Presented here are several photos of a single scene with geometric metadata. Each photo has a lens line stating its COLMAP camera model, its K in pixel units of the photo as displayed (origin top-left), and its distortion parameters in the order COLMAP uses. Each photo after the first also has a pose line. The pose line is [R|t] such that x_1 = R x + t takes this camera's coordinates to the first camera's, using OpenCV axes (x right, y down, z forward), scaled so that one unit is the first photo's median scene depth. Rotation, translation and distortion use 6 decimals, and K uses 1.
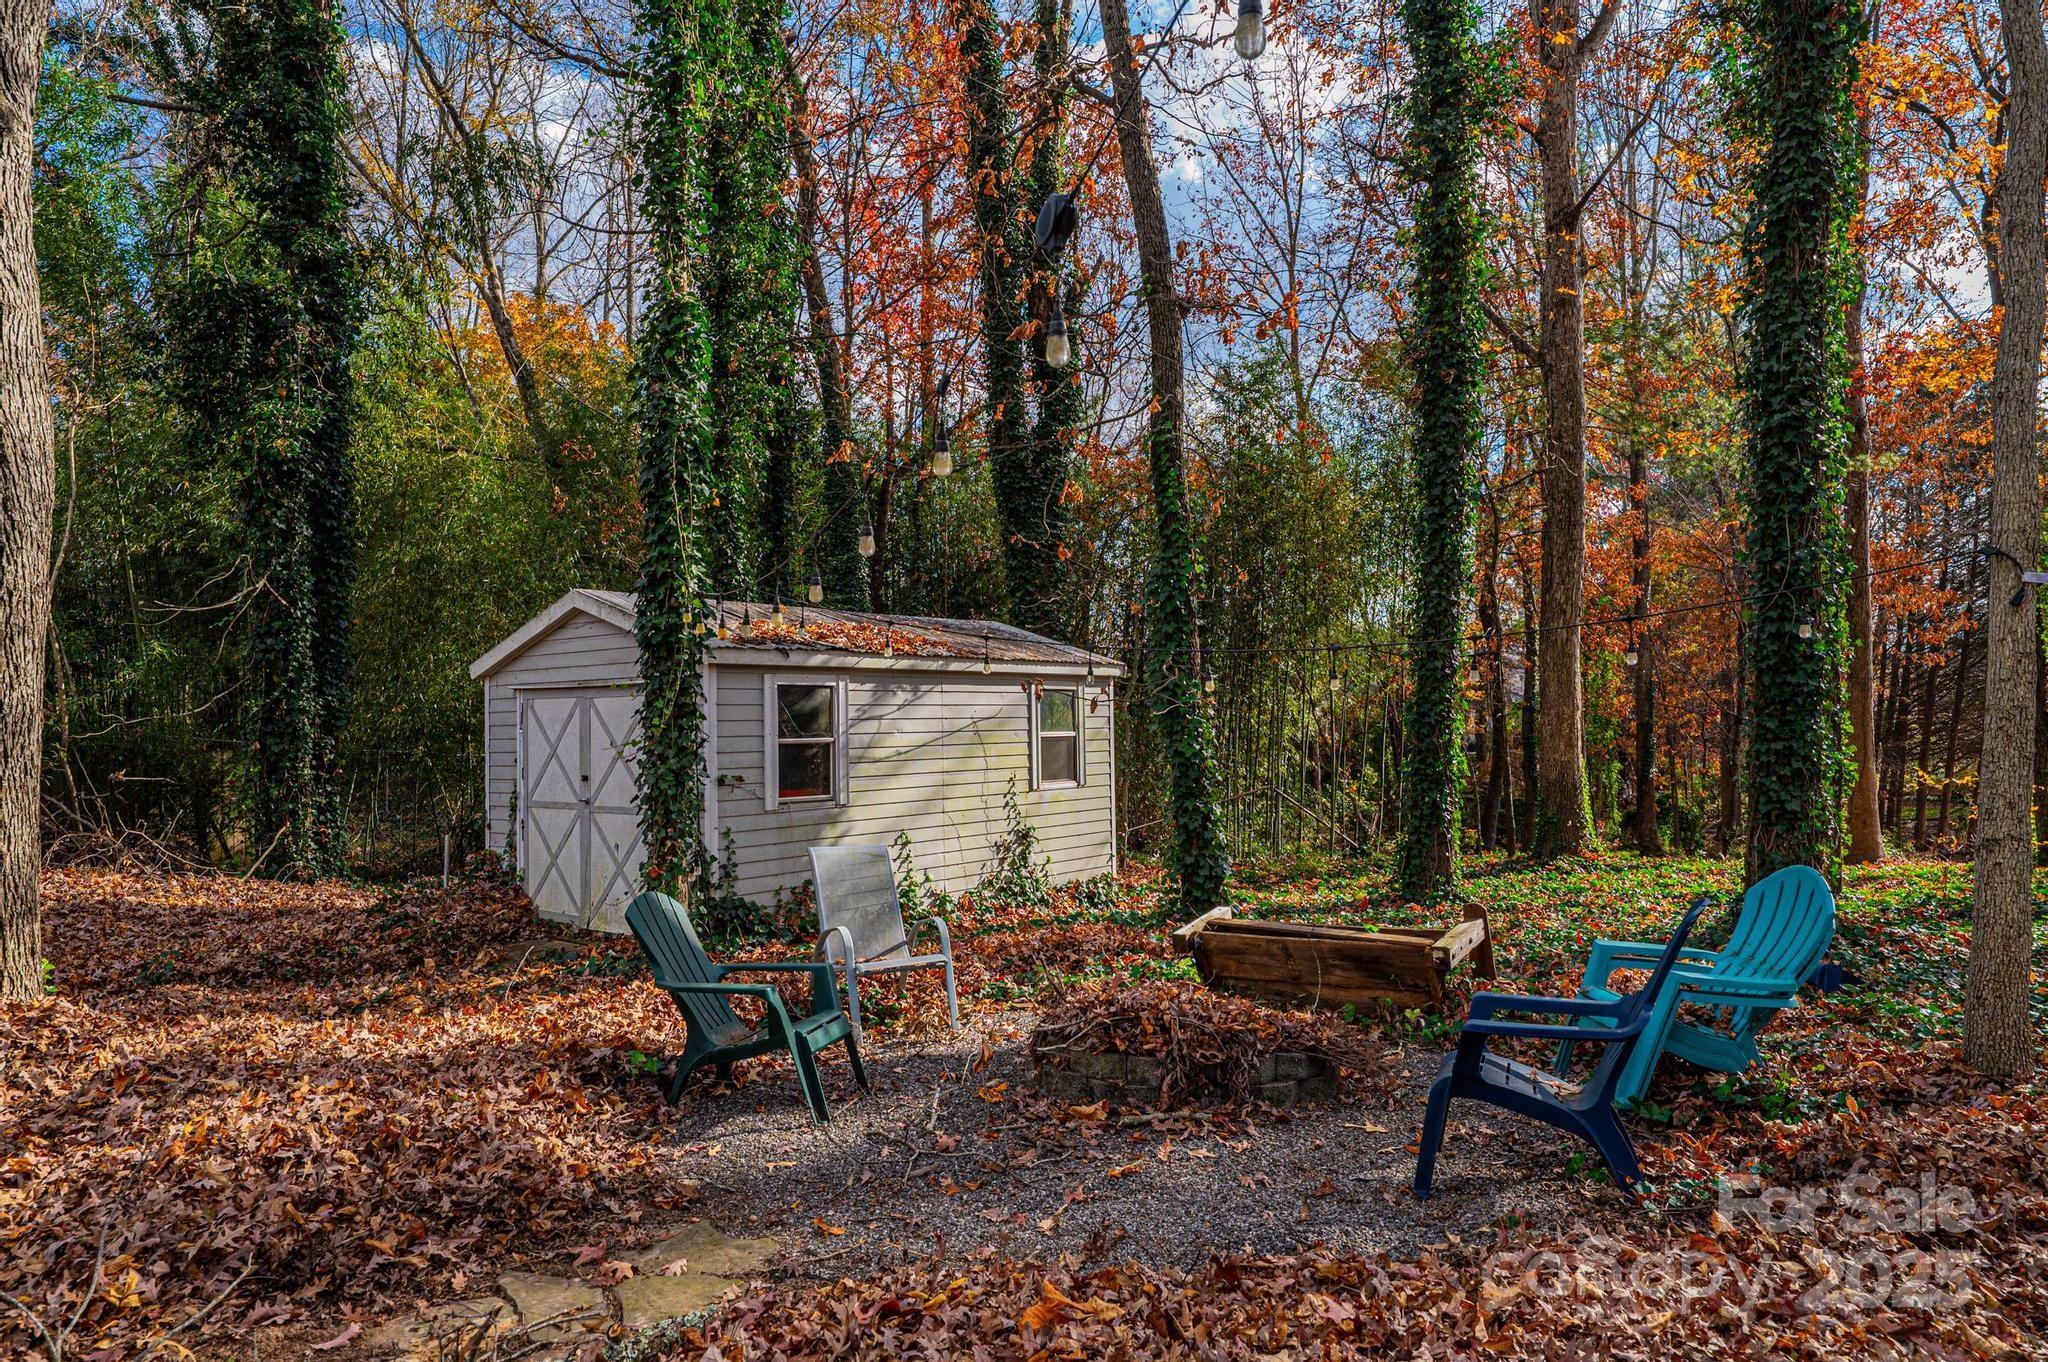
lens RADIAL K [[1262.9, 0, 1019.2], [0, 1262.9, 693.0], [0, 0, 1]] dist [0.000722, 0.000085]
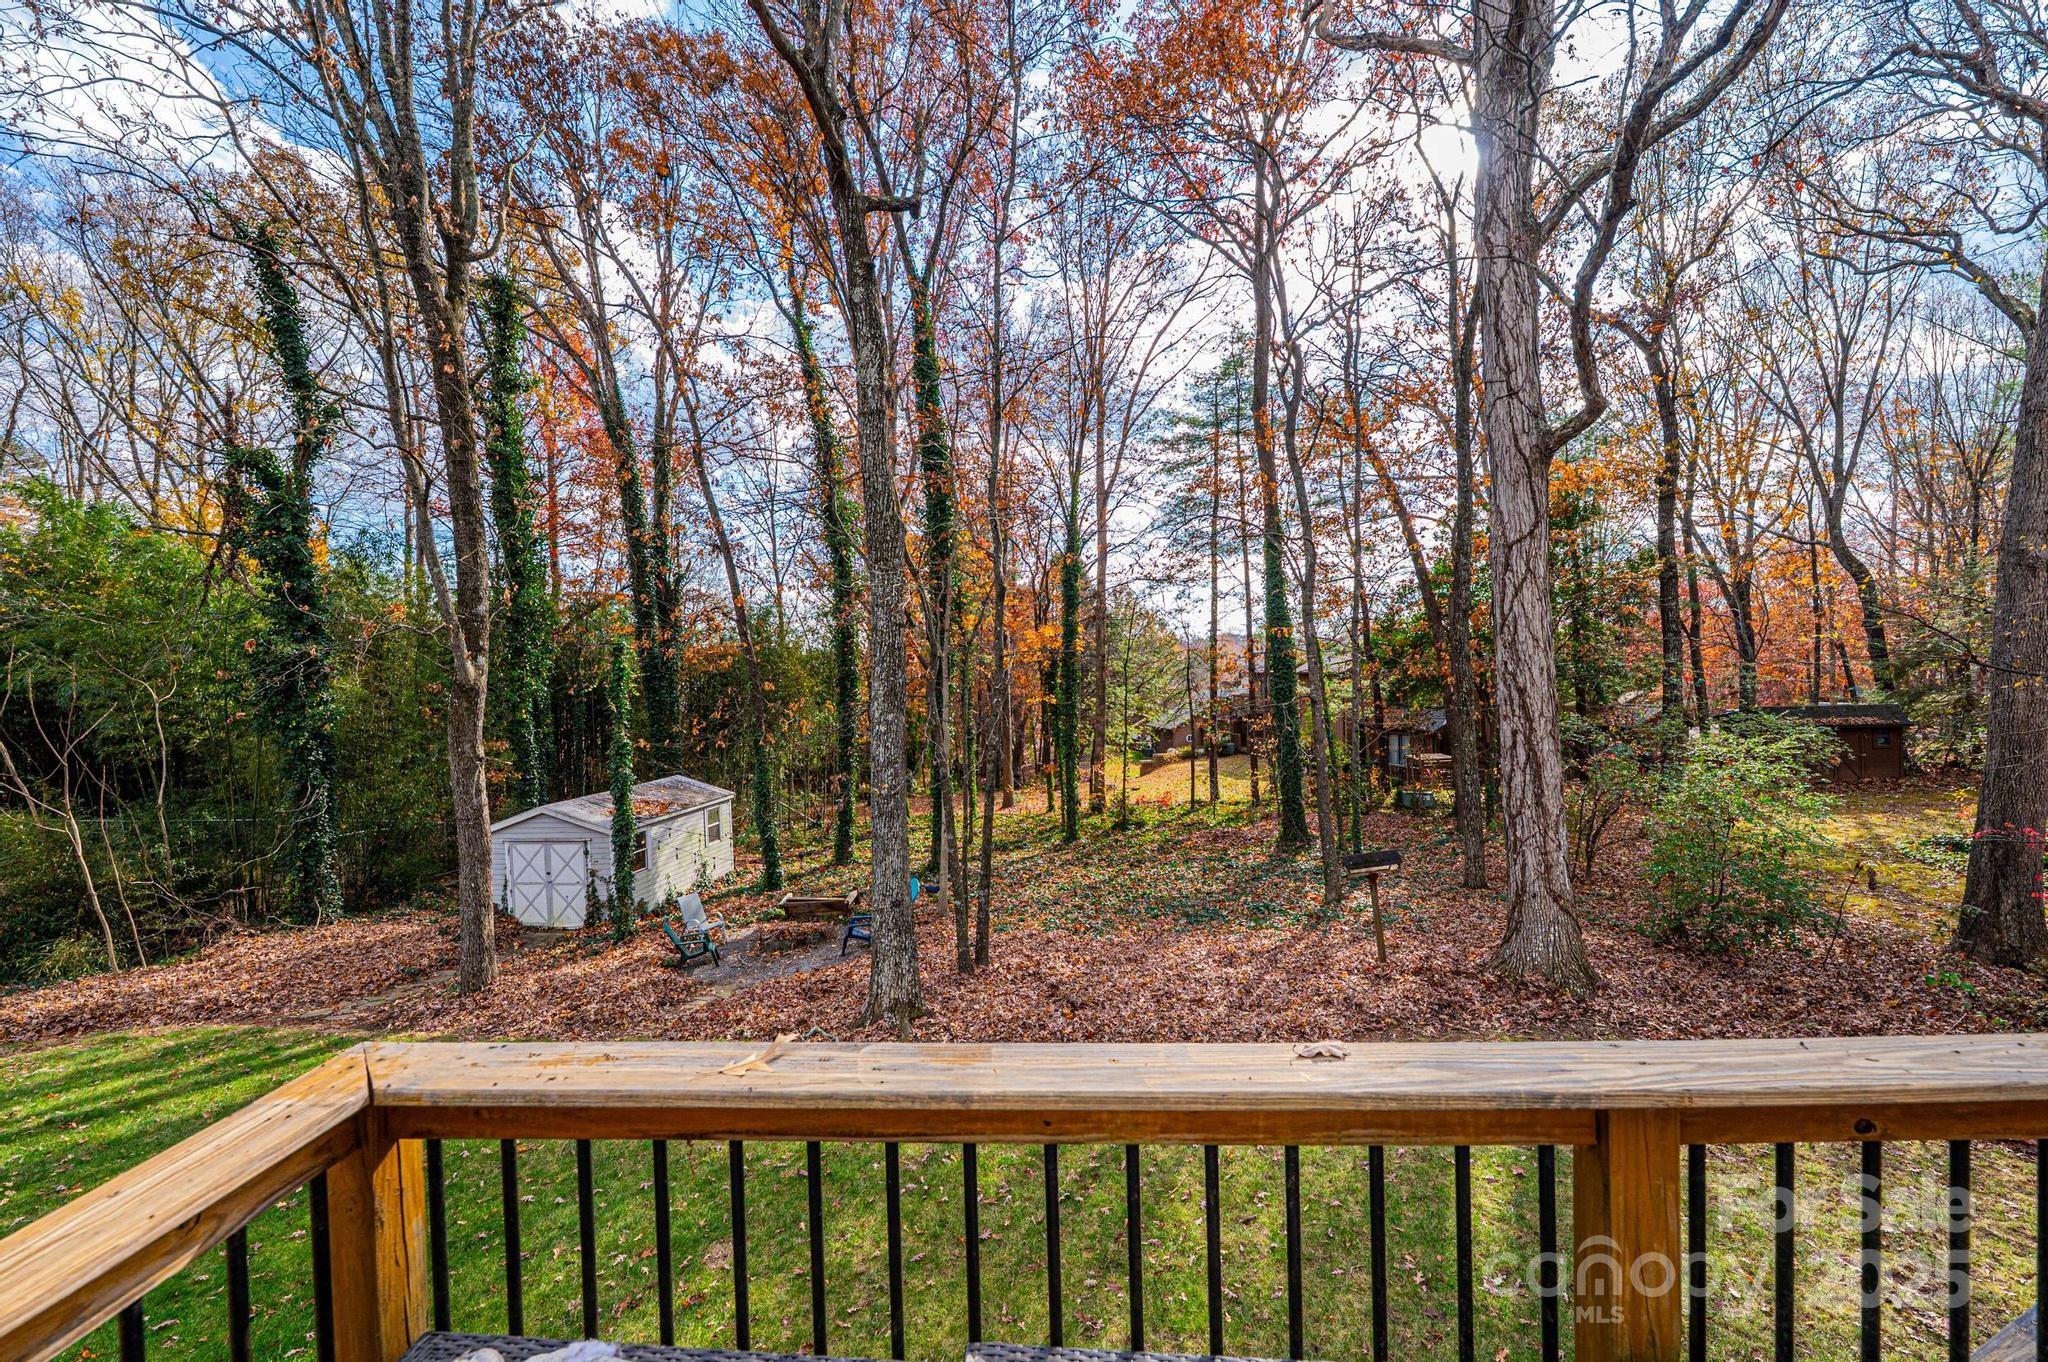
lens RADIAL K [[825.8, 0, 1026.1], [0, 825.8, 686.5], [0, 0, 1]] dist [-0.002842, 0.000028]
pose [[0.863423, -0.031143, 0.503519, -0.335097], [0.015543, 0.999261, 0.035151, -0.388095], [-0.504242, -0.022524, 0.863269, -1.081800]]
